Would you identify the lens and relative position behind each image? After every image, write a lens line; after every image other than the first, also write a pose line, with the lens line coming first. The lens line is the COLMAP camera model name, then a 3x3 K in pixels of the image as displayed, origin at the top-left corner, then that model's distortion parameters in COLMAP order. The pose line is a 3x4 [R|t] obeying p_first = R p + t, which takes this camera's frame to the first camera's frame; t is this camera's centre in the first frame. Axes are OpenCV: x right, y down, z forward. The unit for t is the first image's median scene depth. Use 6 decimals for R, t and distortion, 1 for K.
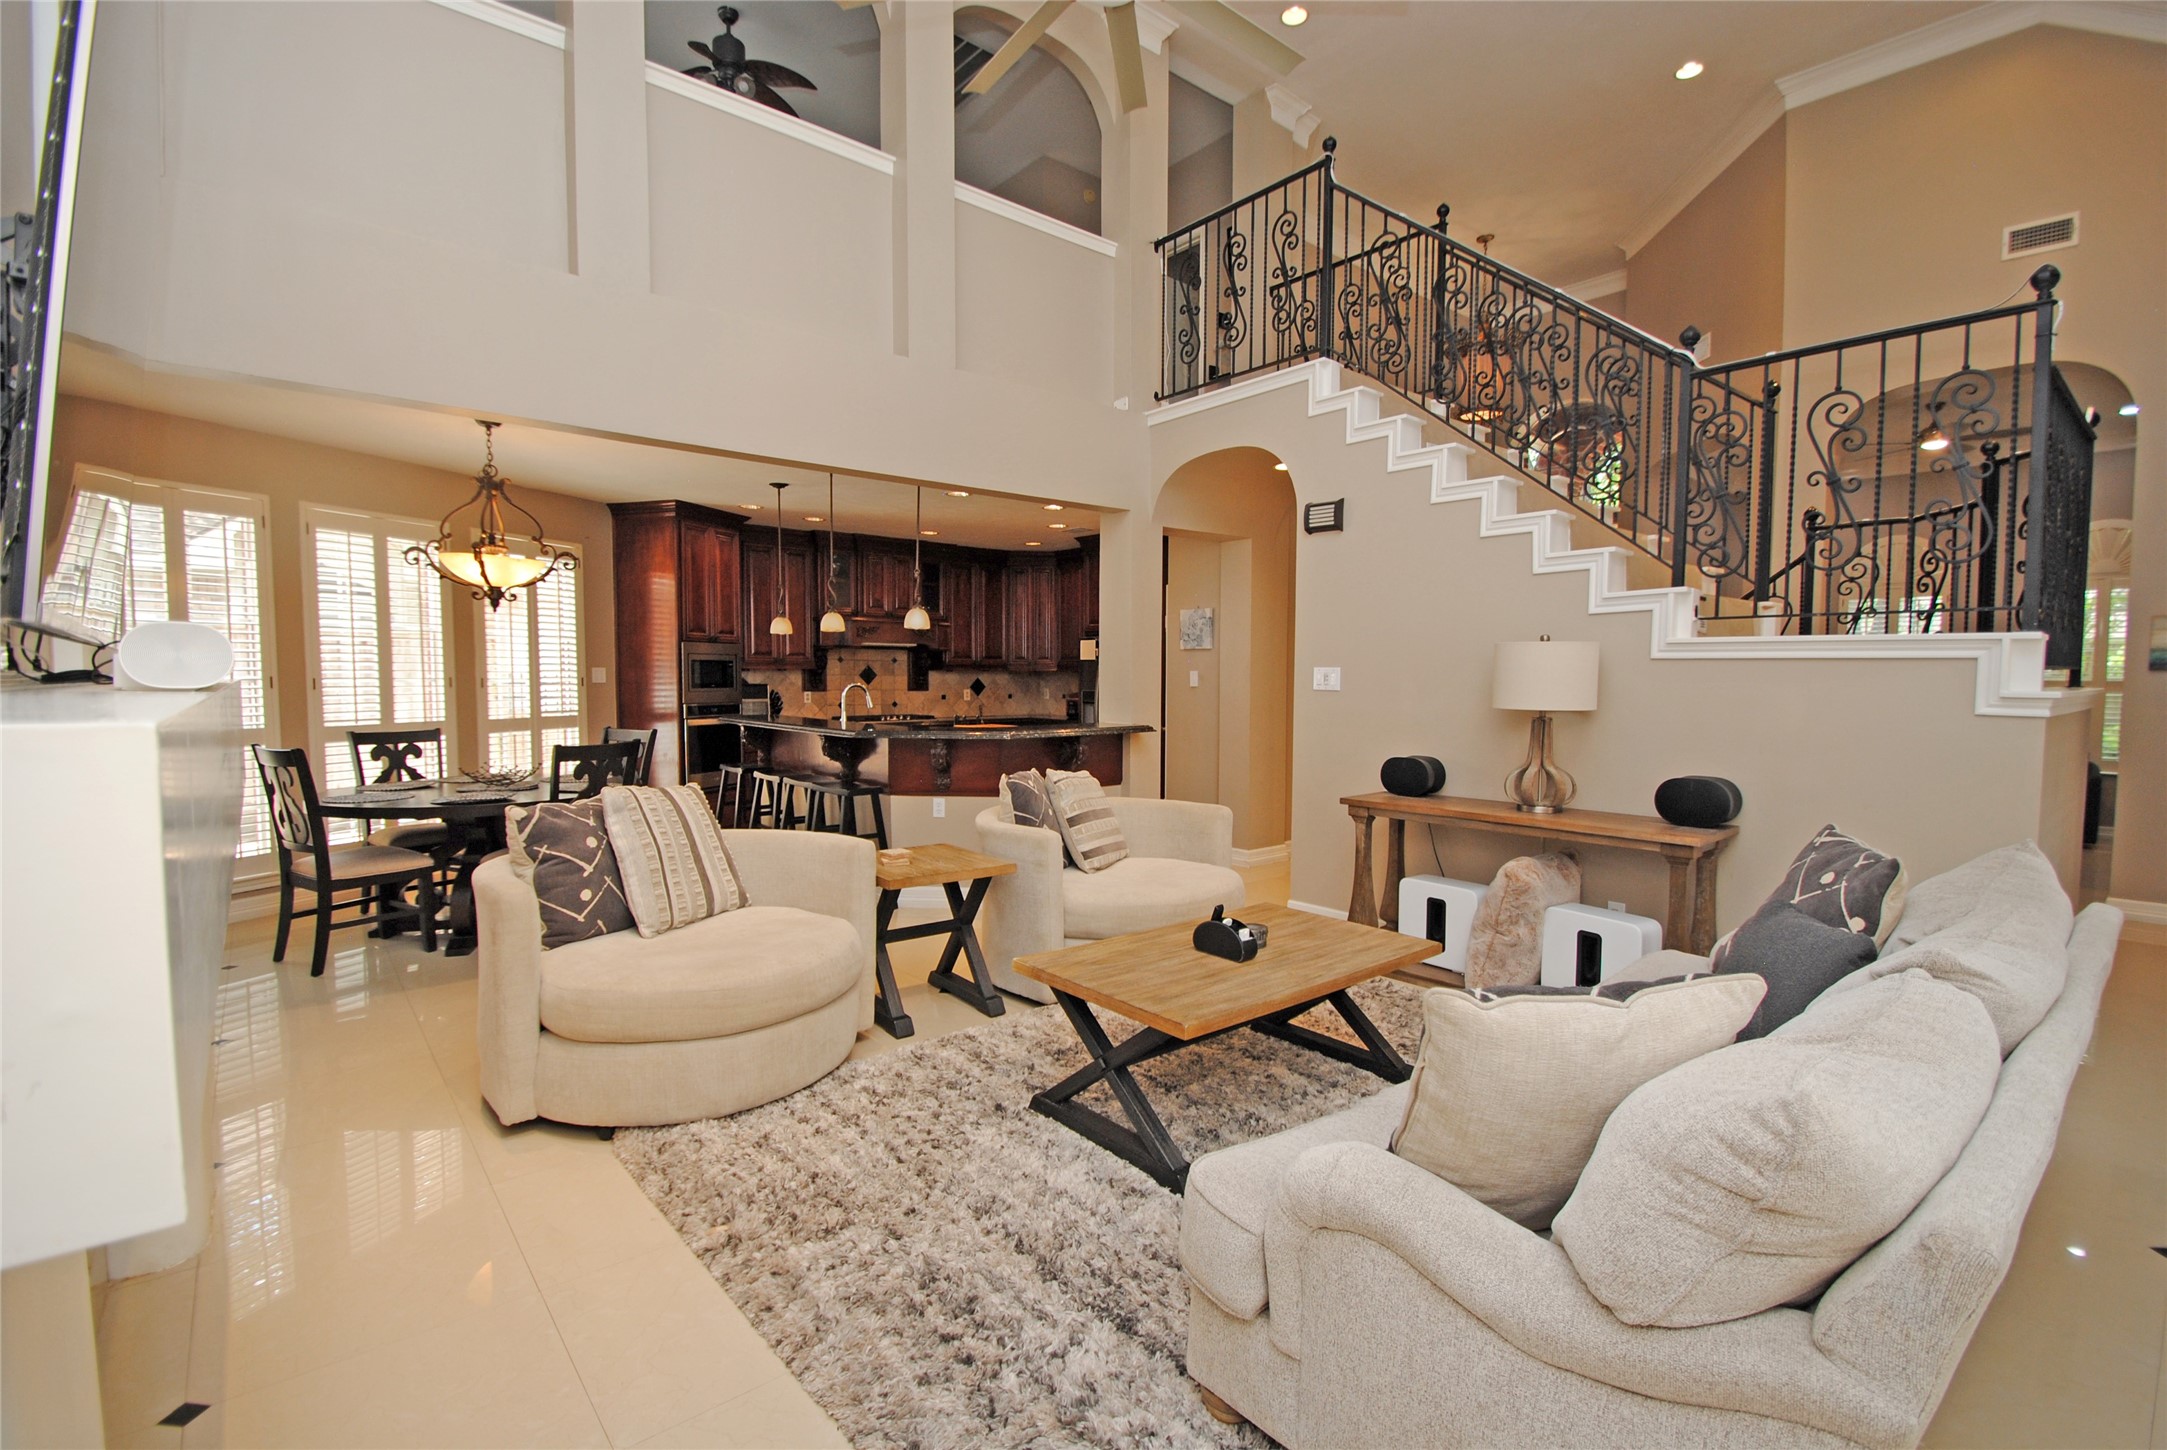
lens RADIAL K [[984.6, 0, 1125.3], [0, 984.6, 727.1], [0, 0, 1]] dist [-0.007629, -0.000862]
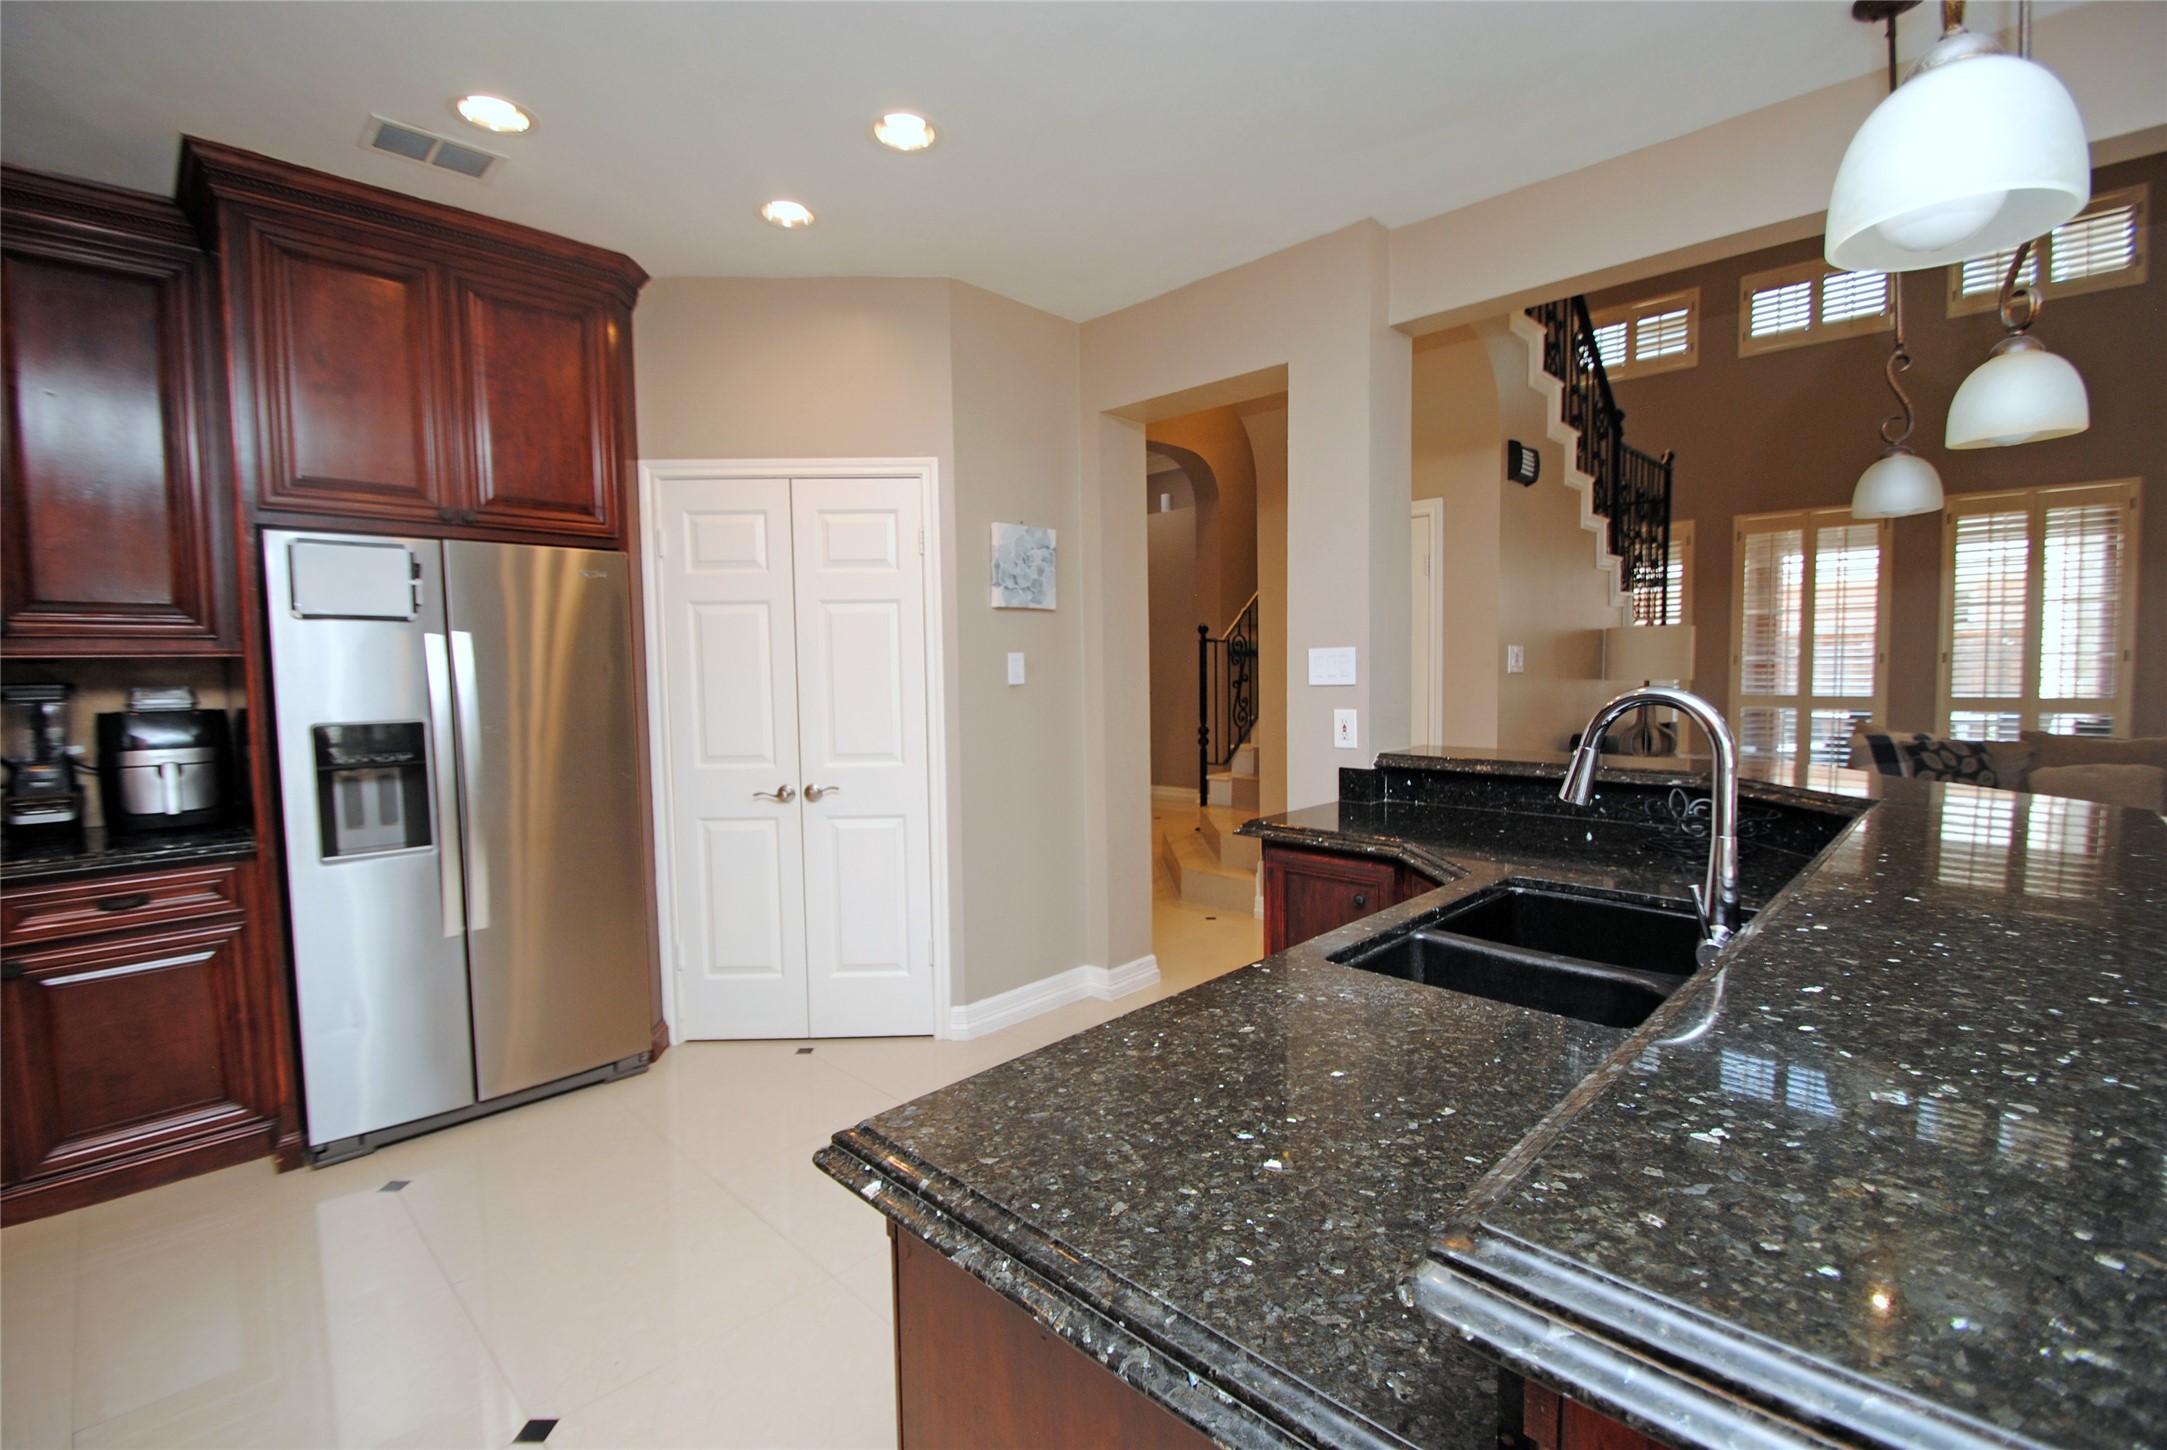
lens RADIAL K [[946.6, 0, 1098.6], [0, 946.6, 731.0], [0, 0, 1]] dist [0.009058, -0.013936]
pose [[-0.082287, -0.068591, 0.994245, -0.595727], [0.067573, 0.994949, 0.074232, -0.074500], [-0.994315, 0.073292, -0.077237, 1.472616]]
